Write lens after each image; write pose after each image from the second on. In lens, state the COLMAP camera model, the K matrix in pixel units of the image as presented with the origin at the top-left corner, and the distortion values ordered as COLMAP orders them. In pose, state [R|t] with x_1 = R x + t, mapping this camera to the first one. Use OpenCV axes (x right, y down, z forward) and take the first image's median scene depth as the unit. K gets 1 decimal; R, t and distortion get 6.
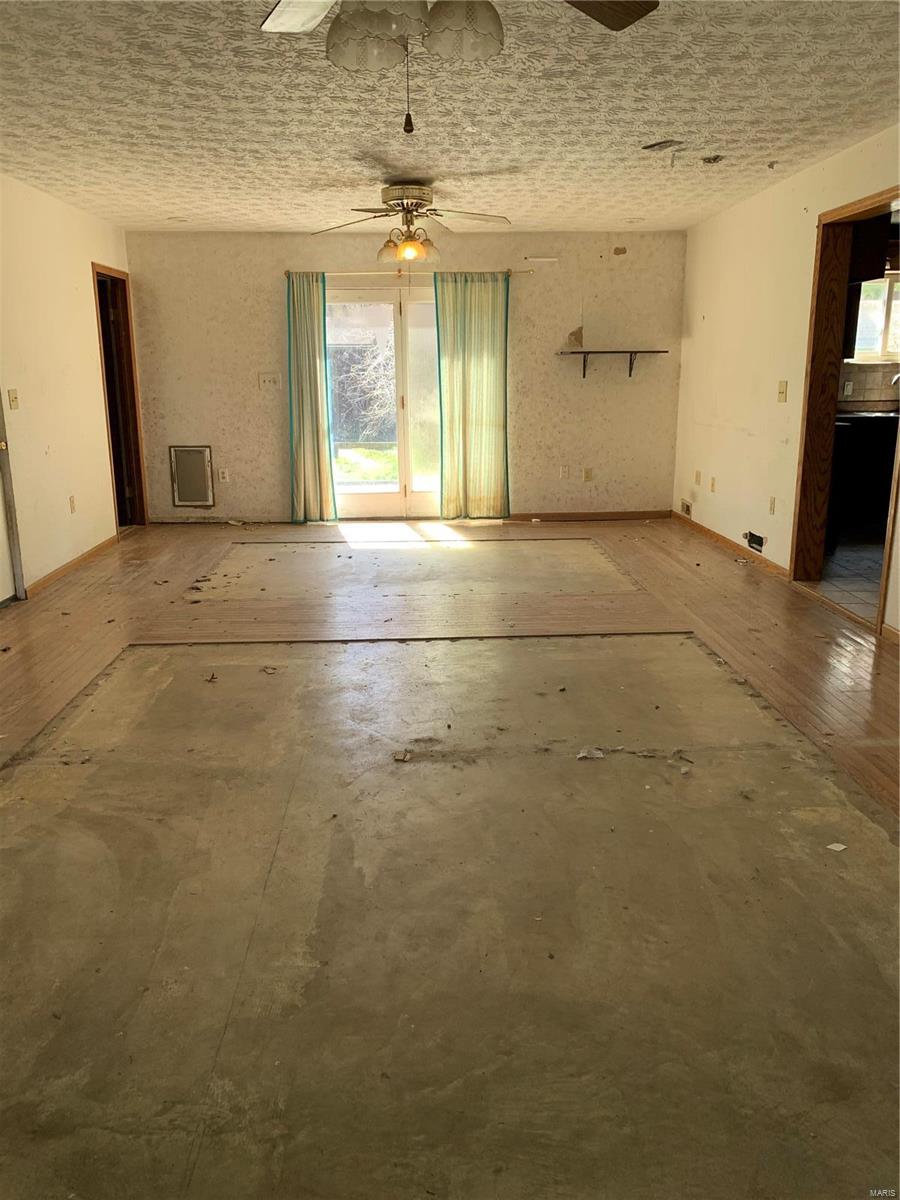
lens RADIAL K [[915.4, 0, 450.4], [0, 915.4, 599.0], [0, 0, 1]] dist [0.023032, -0.026959]
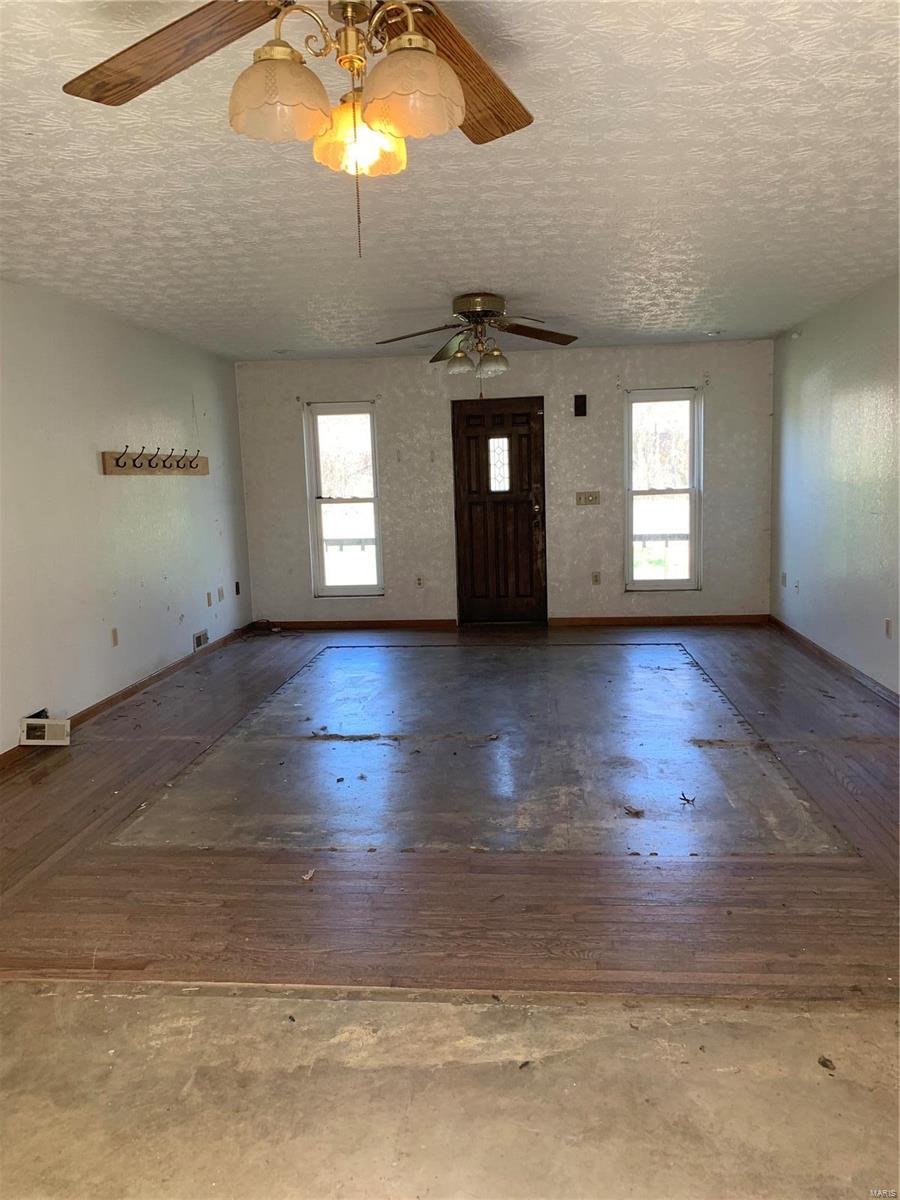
lens RADIAL K [[915.4, 0, 449.7], [0, 915.4, 600.2], [0, 0, 1]] dist [0.023032, -0.026959]
pose [[-0.989986, 0.017321, 0.140099, -0.159967], [0.068294, 0.927340, 0.367936, -0.482897], [-0.123547, 0.373819, -0.919236, 1.874089]]
